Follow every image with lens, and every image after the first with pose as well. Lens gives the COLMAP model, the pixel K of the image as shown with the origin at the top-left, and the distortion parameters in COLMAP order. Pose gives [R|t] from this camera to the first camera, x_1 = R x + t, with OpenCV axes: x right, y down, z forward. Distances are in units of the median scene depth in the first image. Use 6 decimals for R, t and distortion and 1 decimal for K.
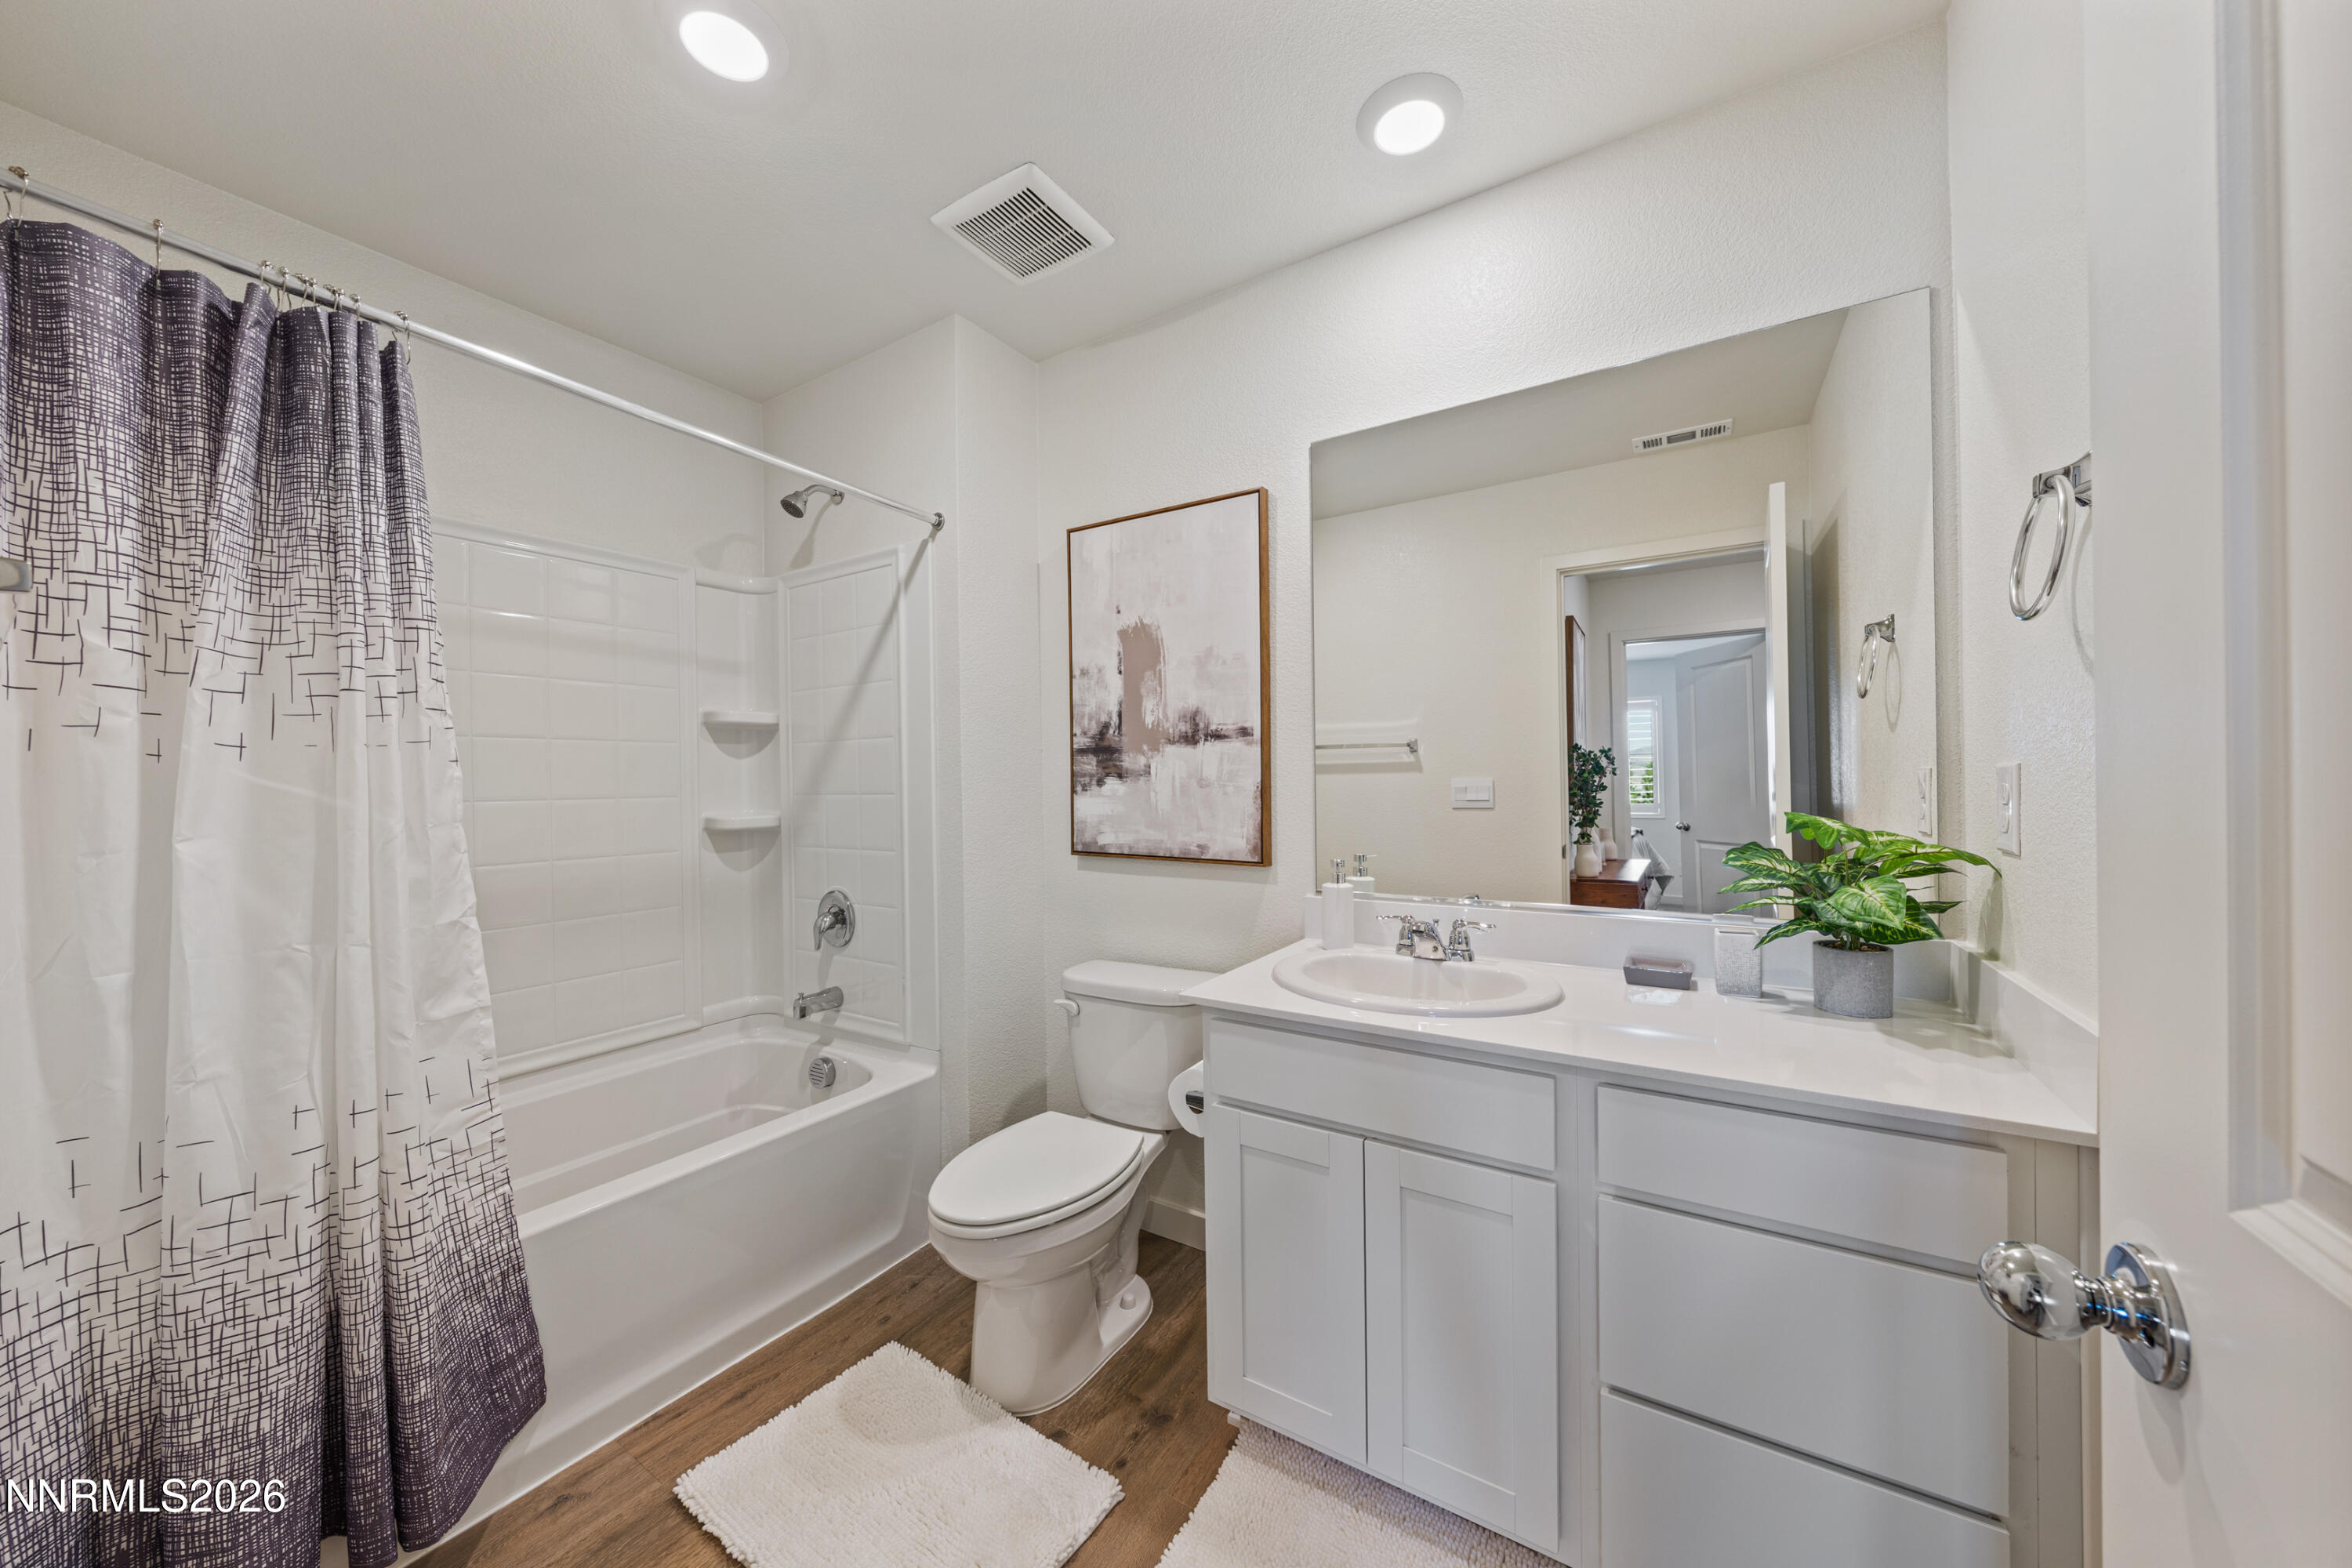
lens RADIAL K [[799.3, 0, 1176.1], [0, 799.3, 786.9], [0, 0, 1]] dist [-0.002112, -0.000451]
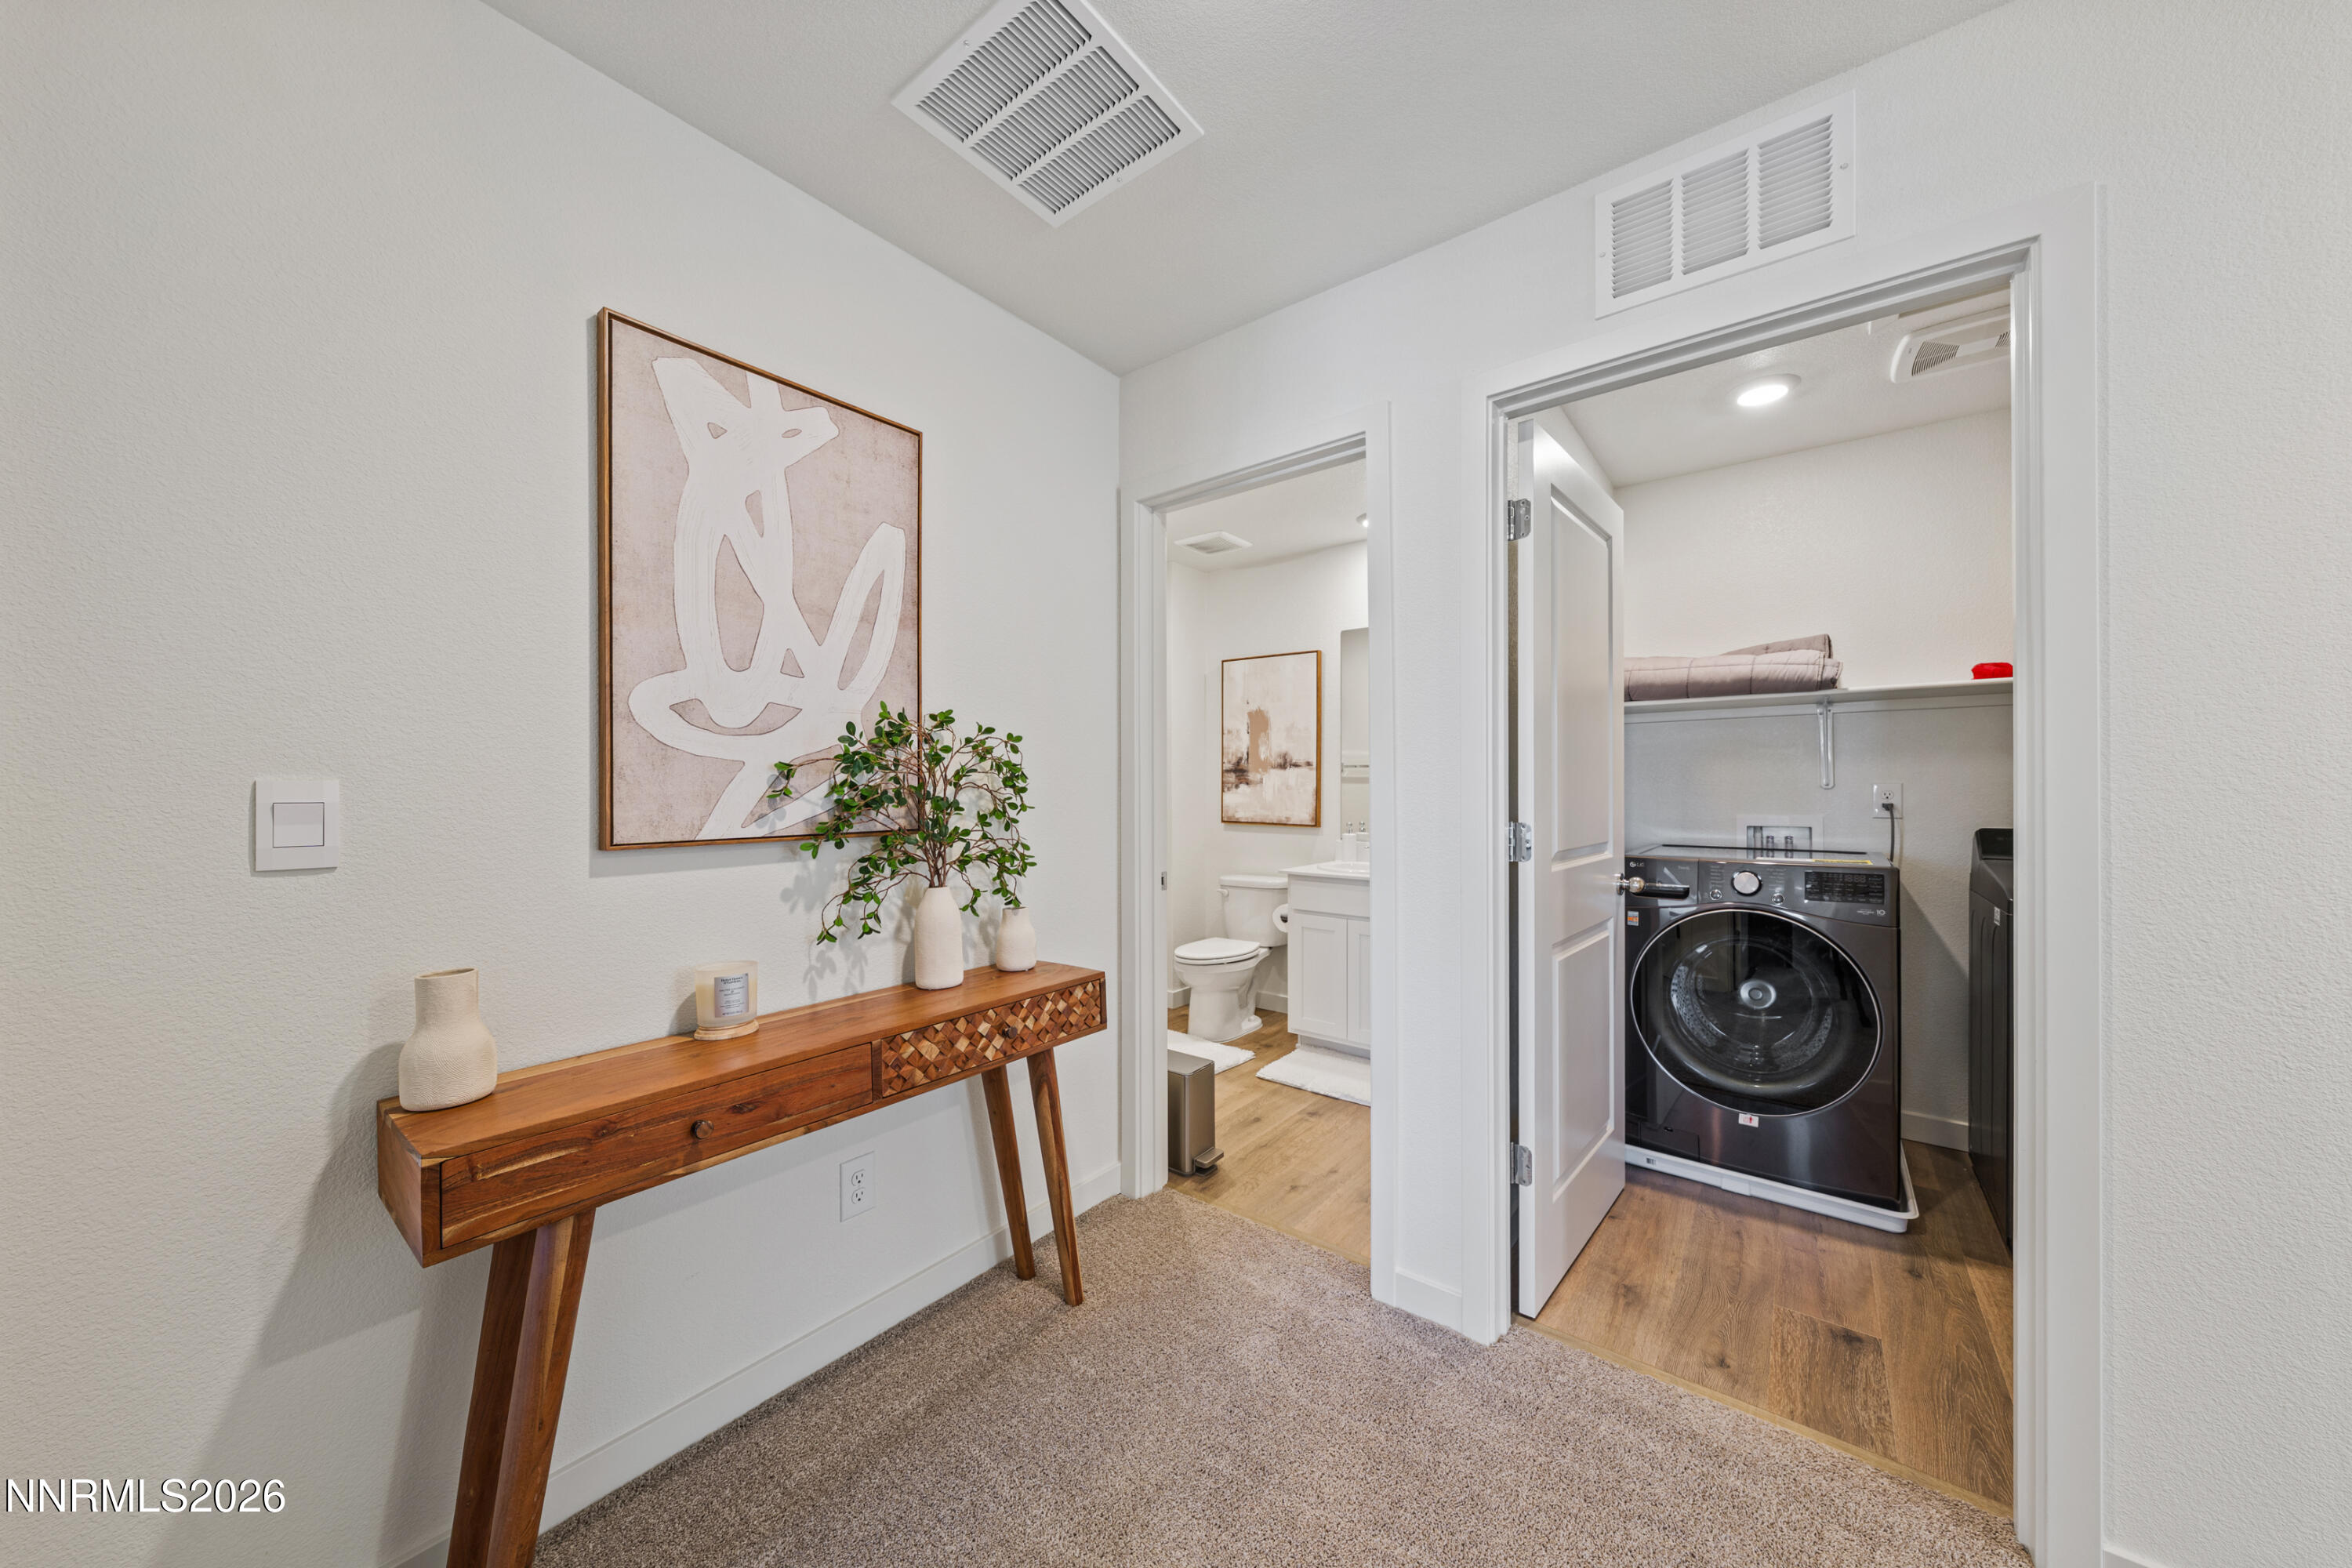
lens RADIAL K [[799.3, 0, 1185.2], [0, 799.3, 786.1], [0, 0, 1]] dist [-0.002112, -0.000451]
pose [[0.995973, 0.013124, -0.088690, -0.049712], [-0.013784, 0.999882, -0.006826, 0.008873], [0.088590, 0.008021, 0.996036, -1.095654]]
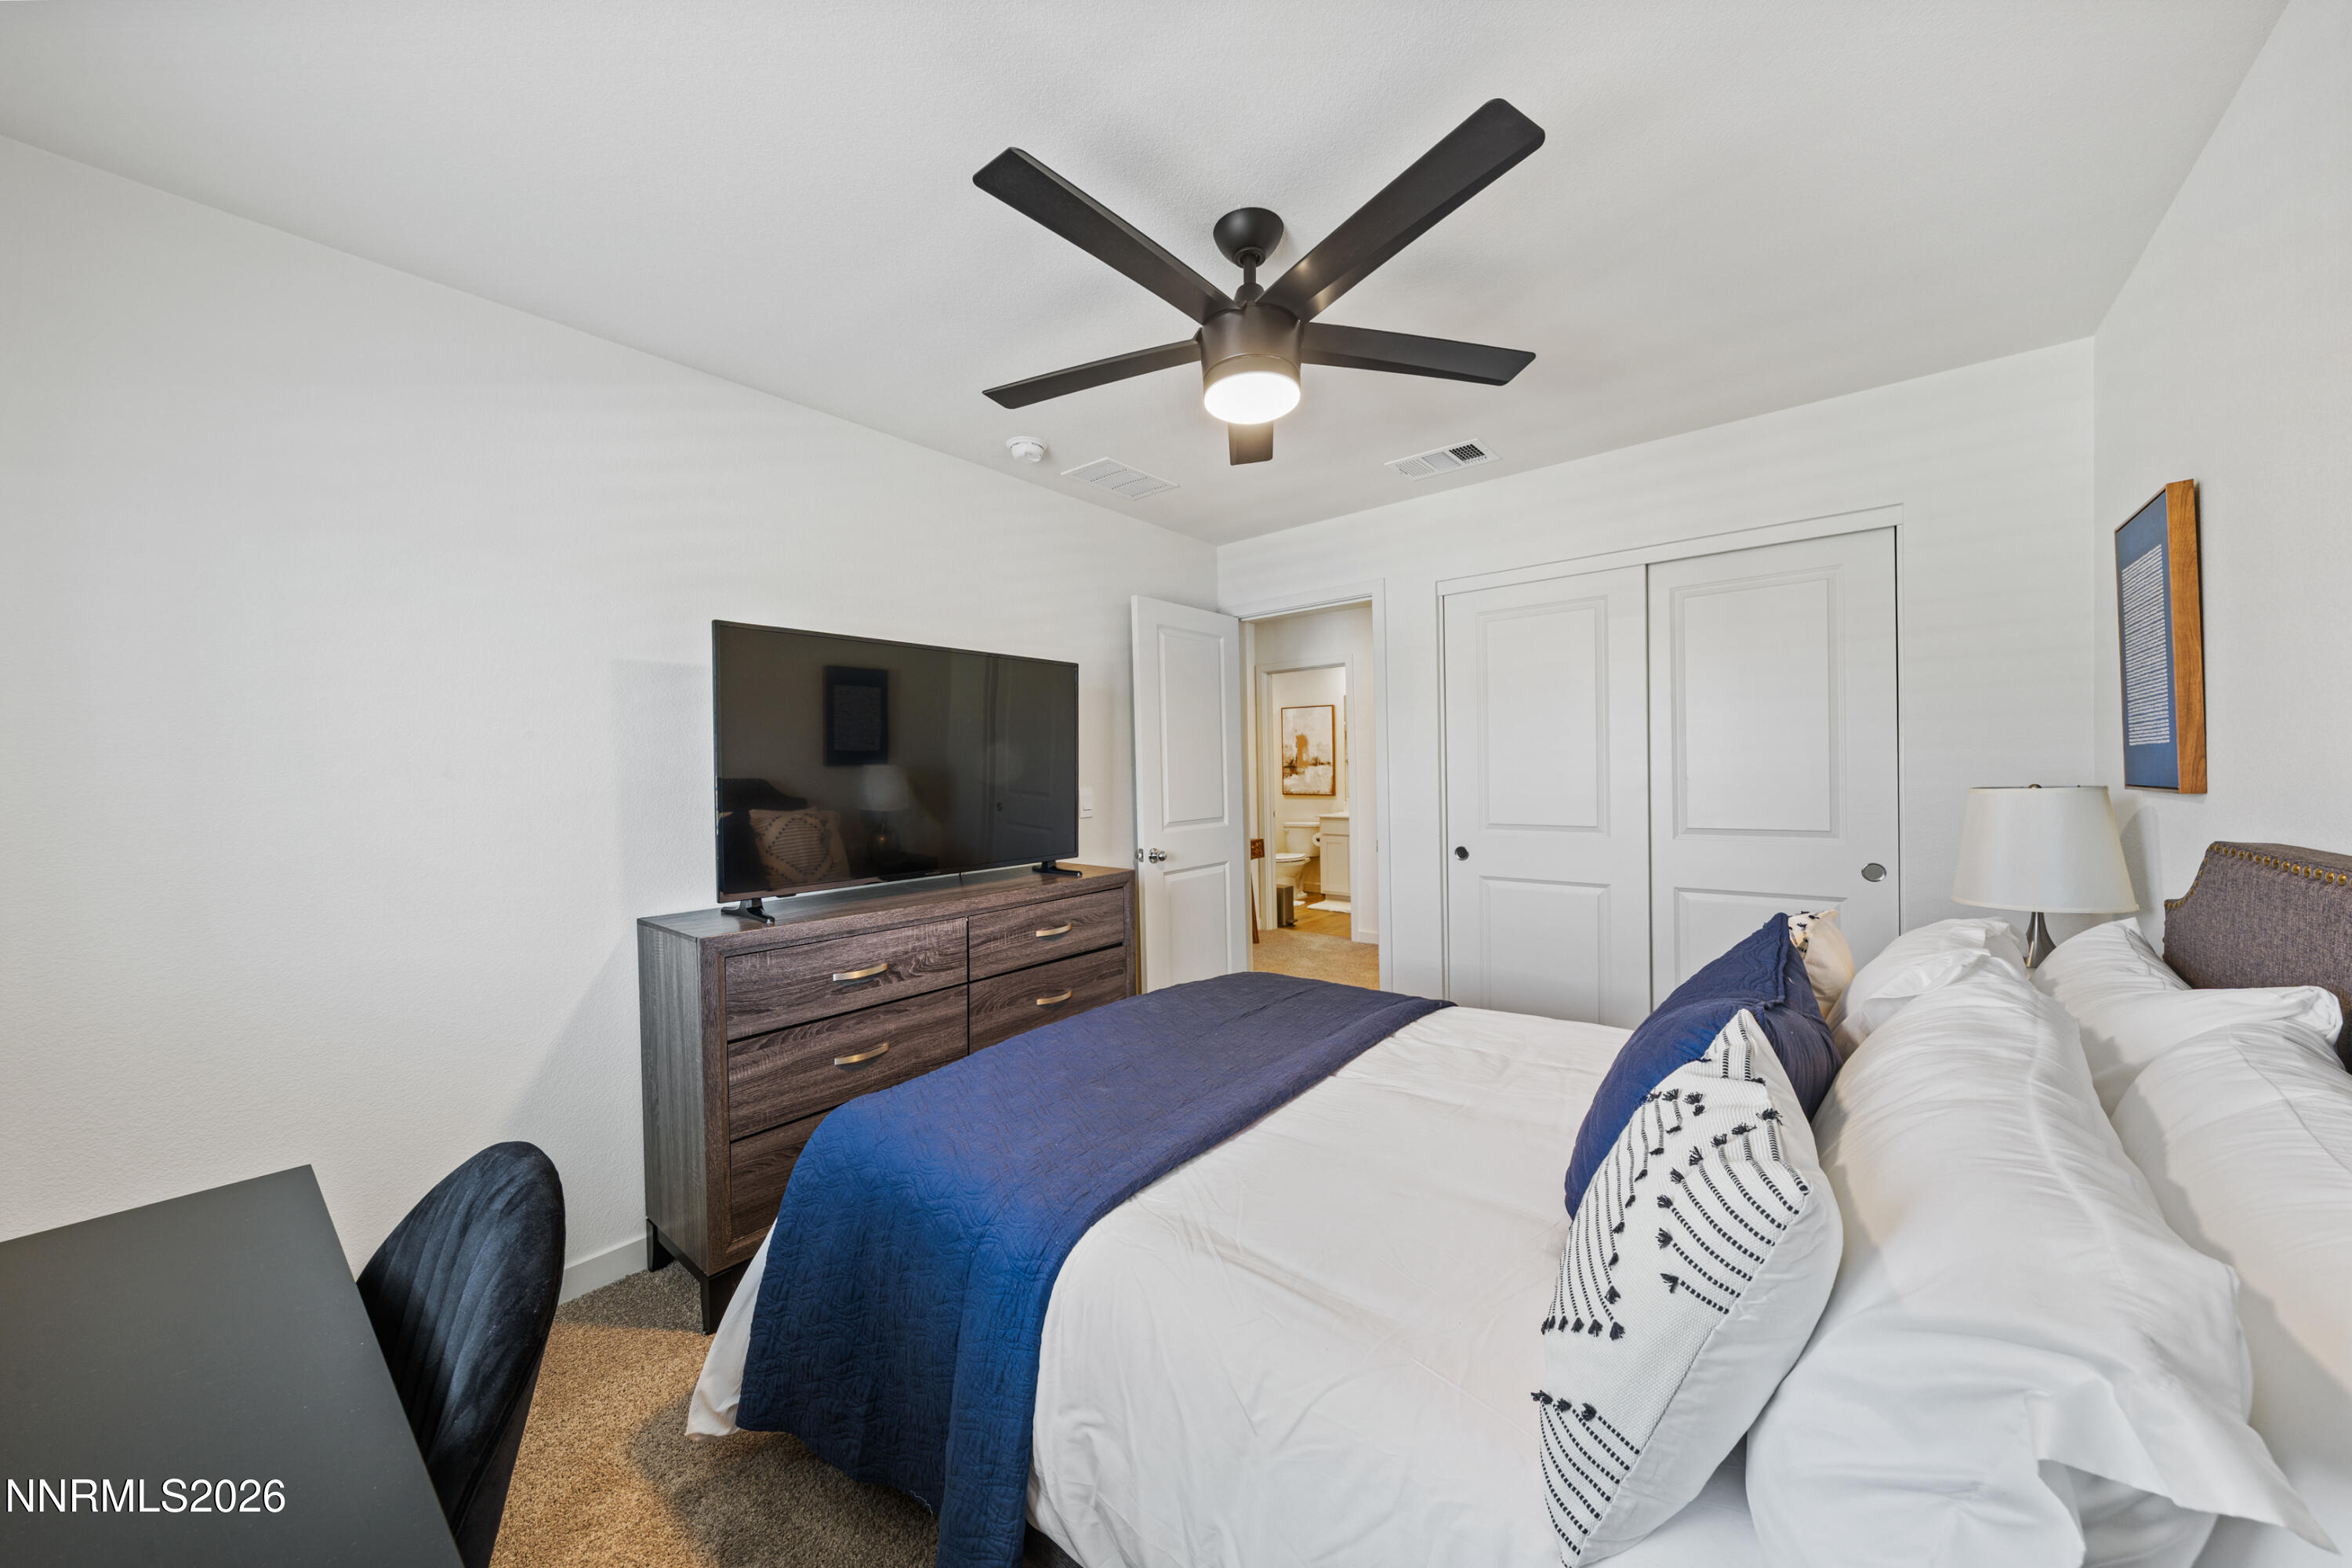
lens RADIAL K [[799.3, 0, 1181.7], [0, 799.3, 774.5], [0, 0, 1]] dist [-0.002112, -0.000451]
pose [[0.992675, -0.006707, -0.120632, -0.163830], [0.006216, 0.999971, -0.004450, 0.004247], [0.120659, 0.003667, 0.992687, -3.057497]]
